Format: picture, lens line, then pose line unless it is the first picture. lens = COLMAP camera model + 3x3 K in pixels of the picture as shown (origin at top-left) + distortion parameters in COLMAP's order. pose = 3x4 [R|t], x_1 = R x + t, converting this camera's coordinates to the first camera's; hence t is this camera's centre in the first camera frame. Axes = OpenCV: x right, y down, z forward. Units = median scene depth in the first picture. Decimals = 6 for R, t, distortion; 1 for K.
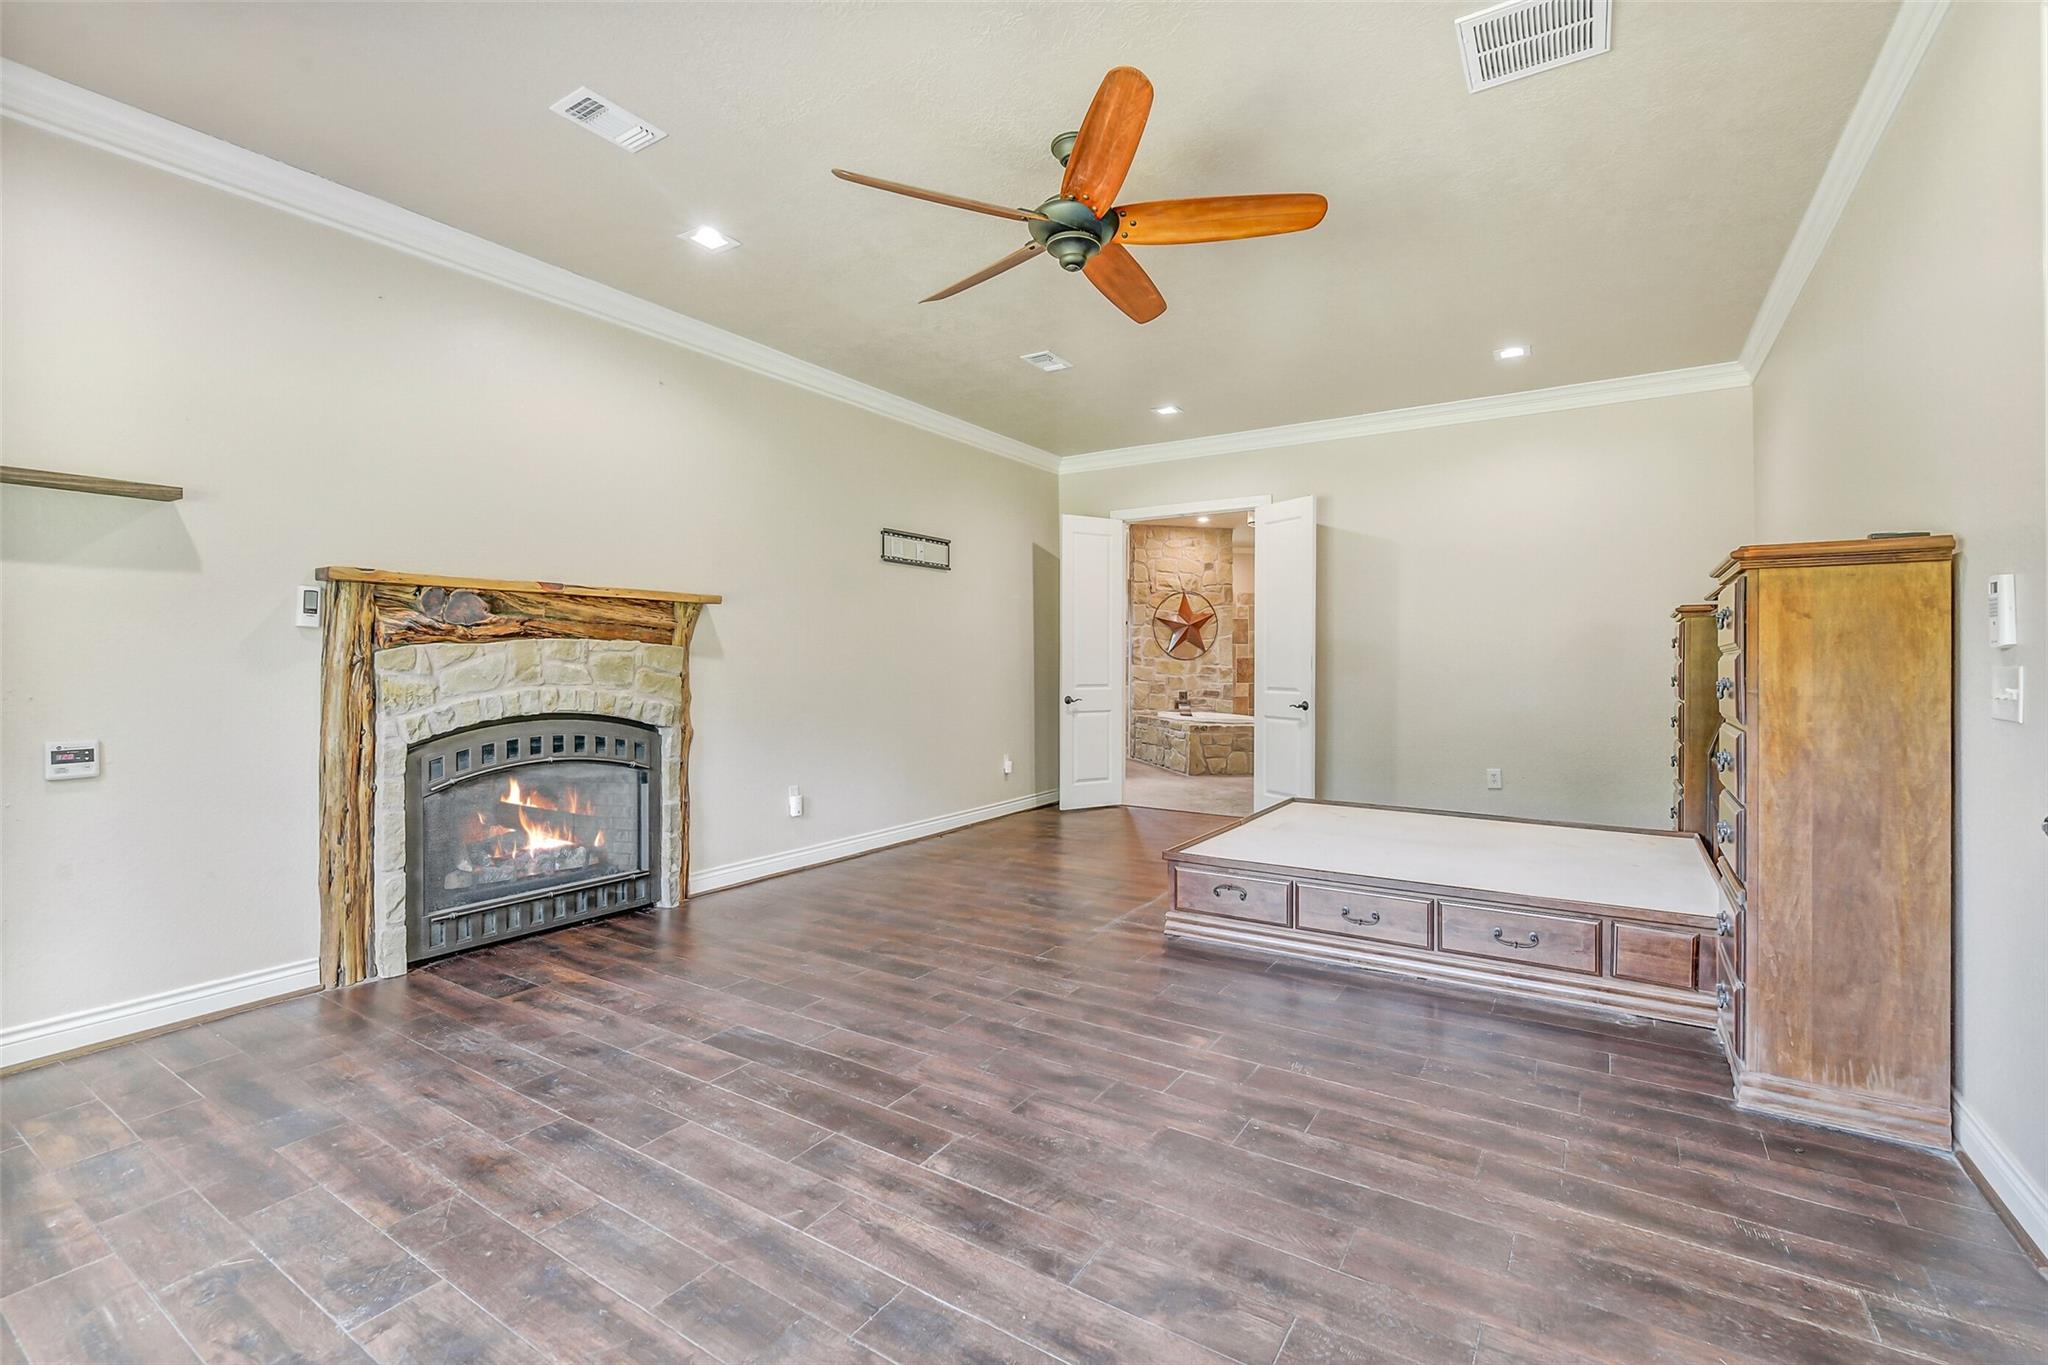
lens RADIAL K [[902.3, 0, 1017.3], [0, 902.3, 665.5], [0, 0, 1]] dist [-0.004887, -0.007648]
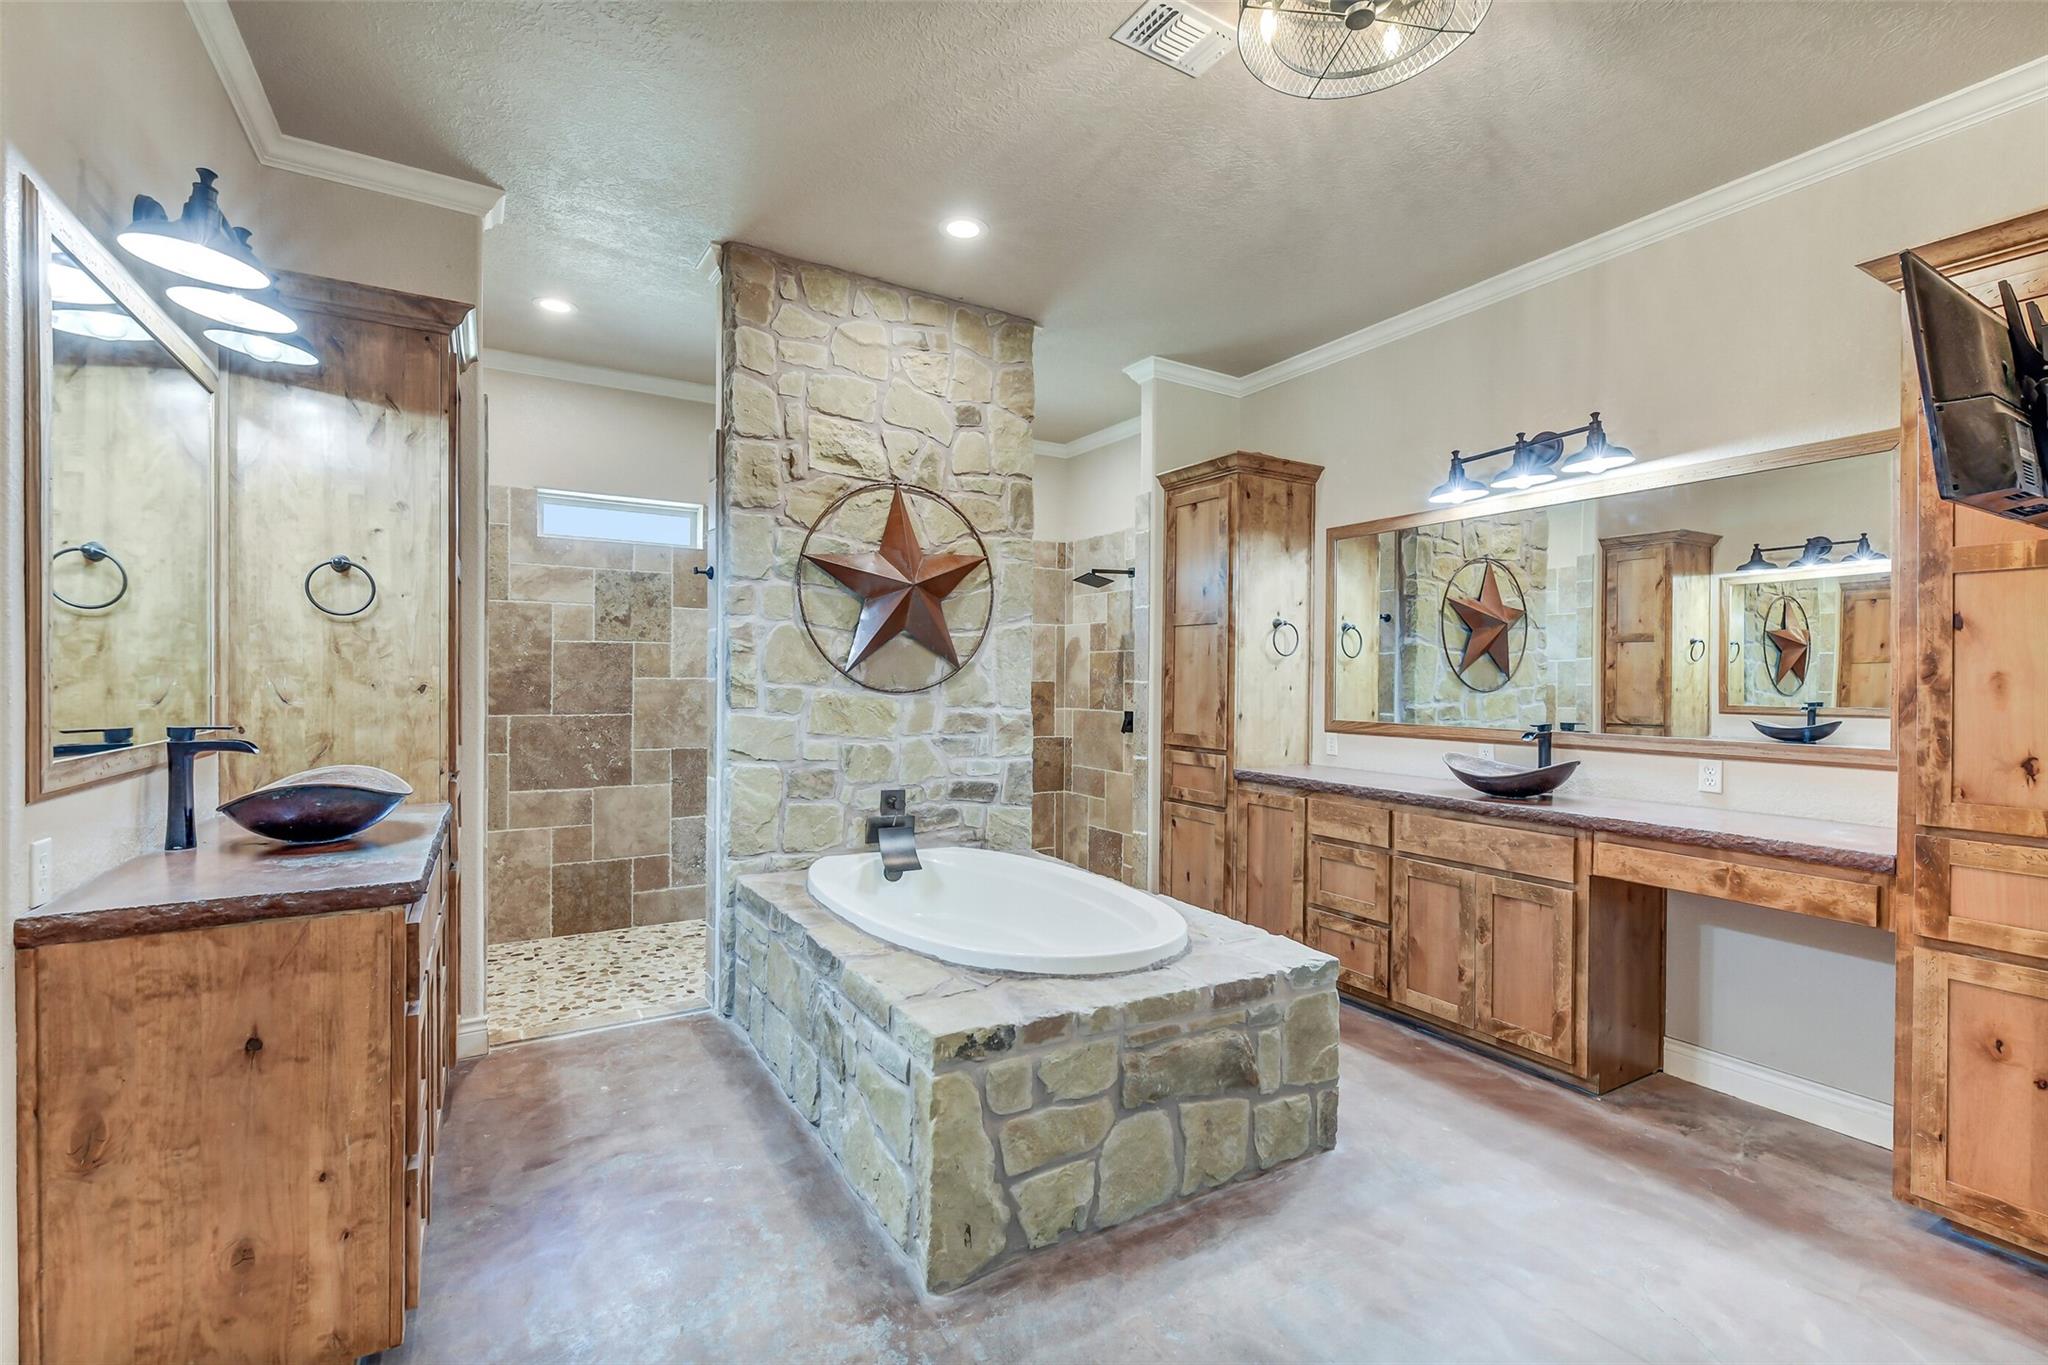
lens RADIAL K [[902.3, 0, 1024.7], [0, 902.3, 682.4], [0, 0, 1]] dist [-0.004887, -0.007648]
pose [[0.944045, 0.004753, 0.329782, 0.121133], [-0.004279, 0.999989, -0.002163, -0.009578], [-0.329789, 0.000631, 0.944055, 0.675972]]
